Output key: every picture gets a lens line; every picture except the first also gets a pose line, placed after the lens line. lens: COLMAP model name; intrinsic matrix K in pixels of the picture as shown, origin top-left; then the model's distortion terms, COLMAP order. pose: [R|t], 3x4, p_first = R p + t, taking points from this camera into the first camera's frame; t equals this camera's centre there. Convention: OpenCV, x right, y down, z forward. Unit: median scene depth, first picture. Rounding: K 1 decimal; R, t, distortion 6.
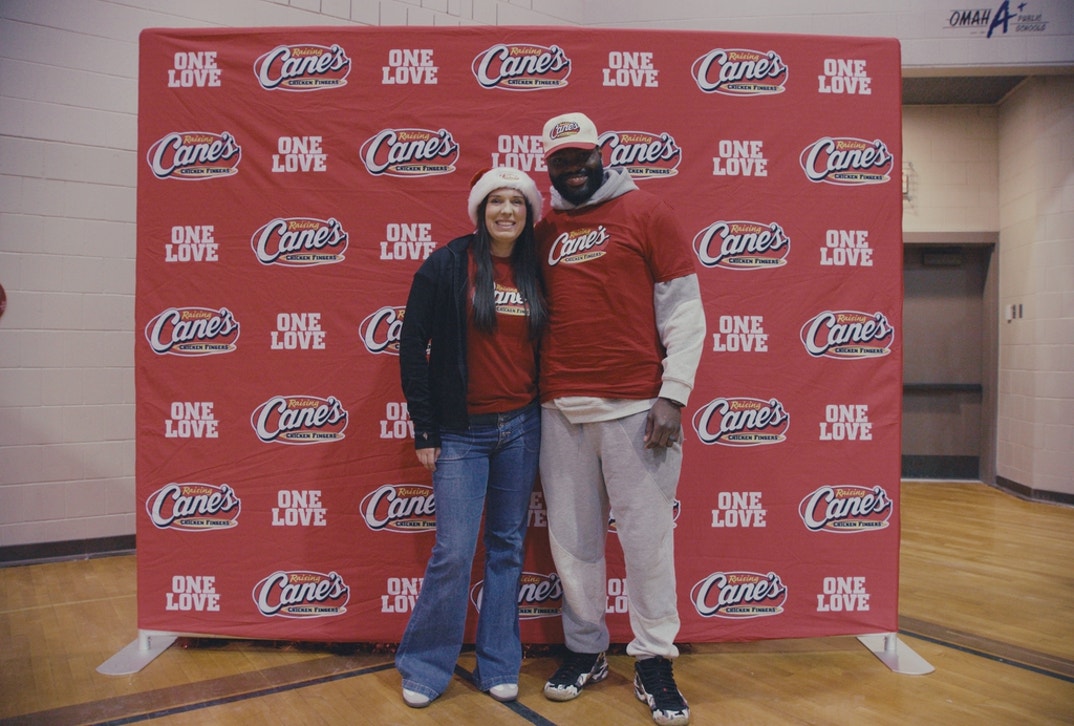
lens RADIAL K [[780.5, 0, 539.1], [0, 780.5, 373.1], [0, 0, 1]] dist [-0.116647, 0.058846]
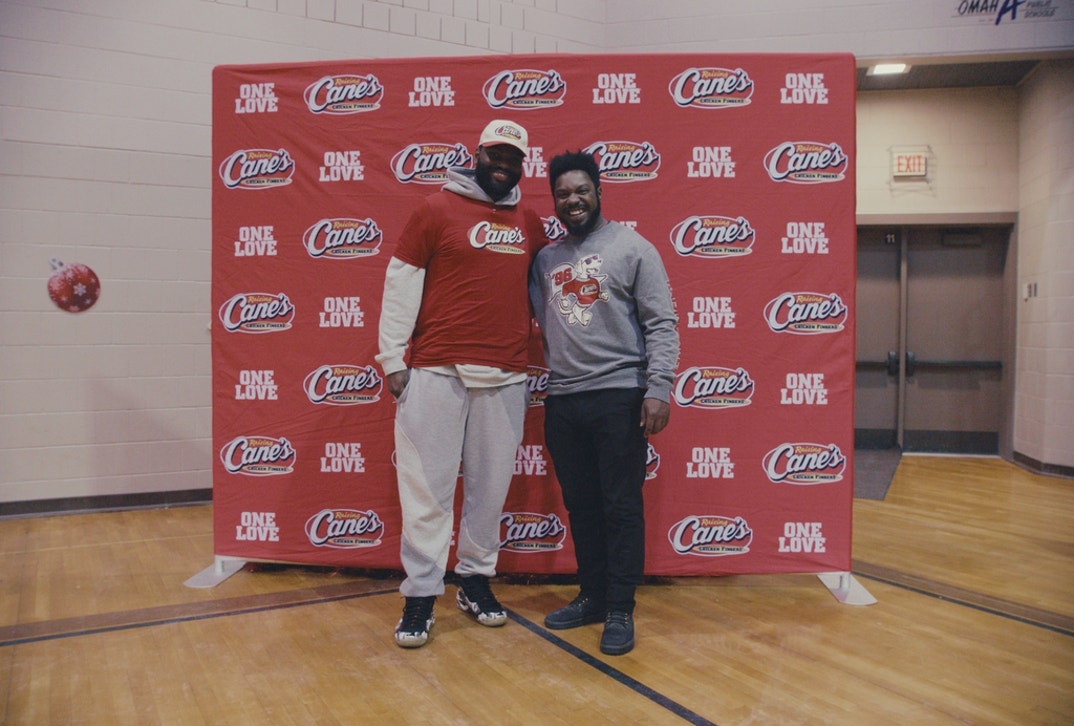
lens RADIAL K [[780.5, 0, 516.9], [0, 780.5, 367.2], [0, 0, 1]] dist [-0.116647, 0.058846]
pose [[0.995787, 0.001176, -0.091692, 0.075106], [0.000450, 0.999843, 0.017709, 0.010800], [0.091698, -0.017676, 0.995630, -0.194653]]
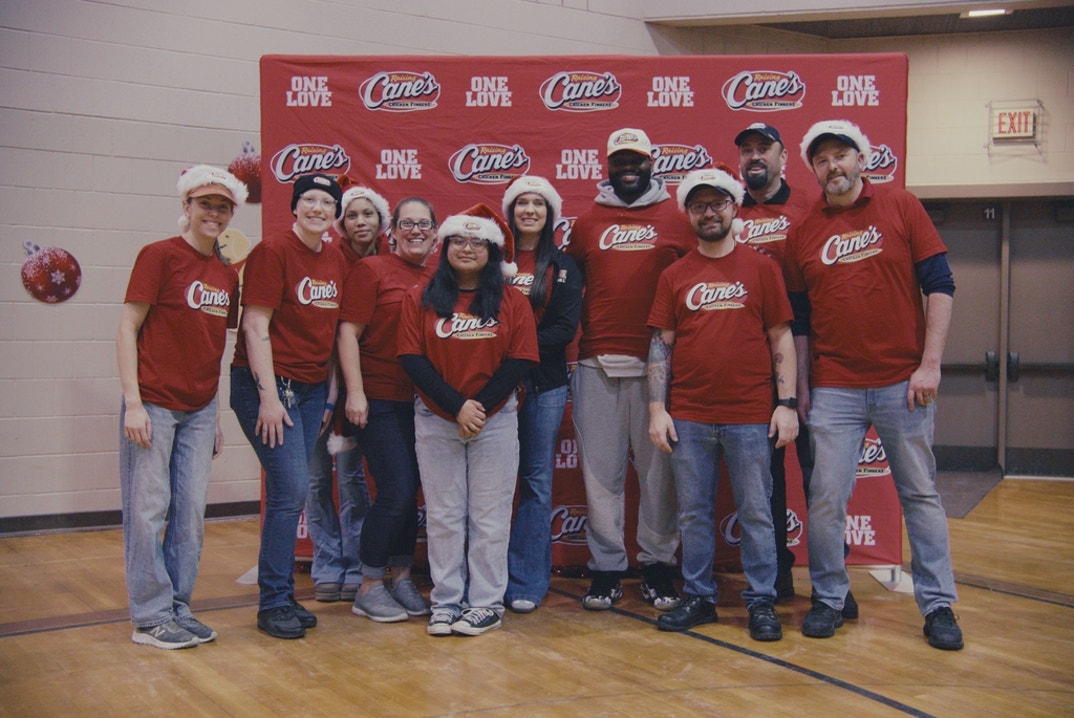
lens RADIAL K [[1112.7, 0, 533.5], [0, 1112.7, 366.4], [0, 0, 1]] dist [0.064385, 0.000000]
pose [[0.998429, 0.001918, -0.055993, 0.002926], [-0.001463, 0.999966, 0.008171, 0.022473], [0.056007, -0.008076, 0.998398, -0.770887]]
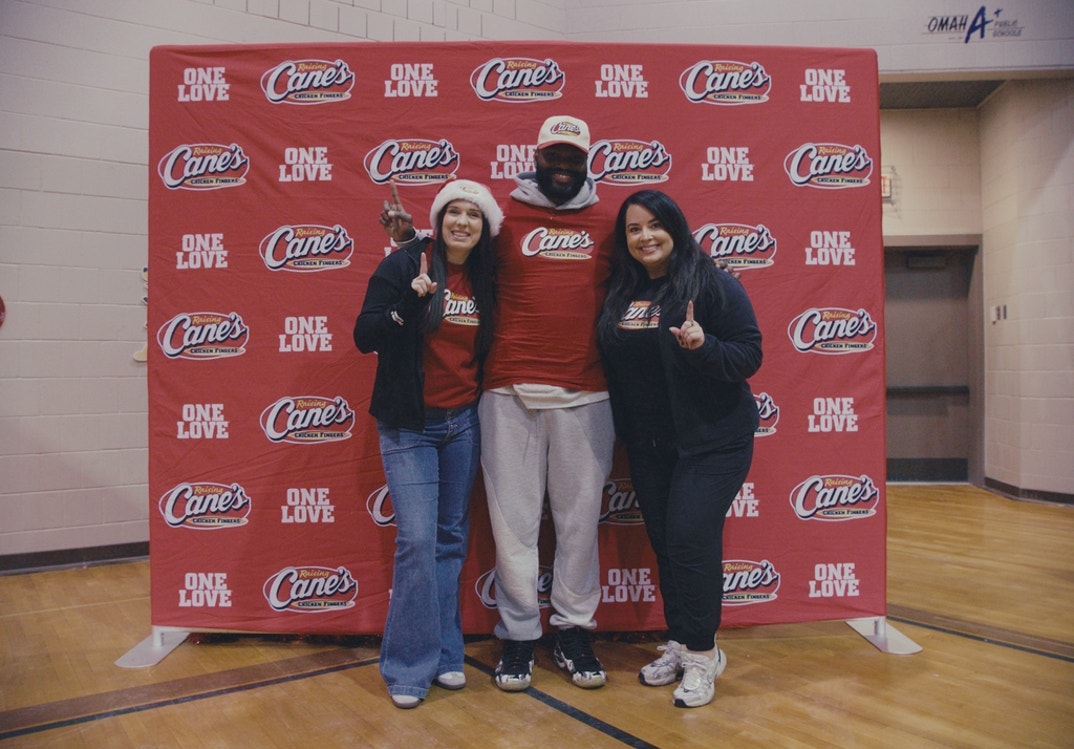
lens RADIAL K [[805.2, 0, 527.0], [0, 805.2, 372.9], [0, 0, 1]] dist [-0.127866, 0.072454]
pose [[0.999859, -0.013496, 0.010019, -0.026421], [0.013673, 0.999747, -0.017874, 0.020945], [-0.009775, 0.018008, 0.999790, -0.073864]]
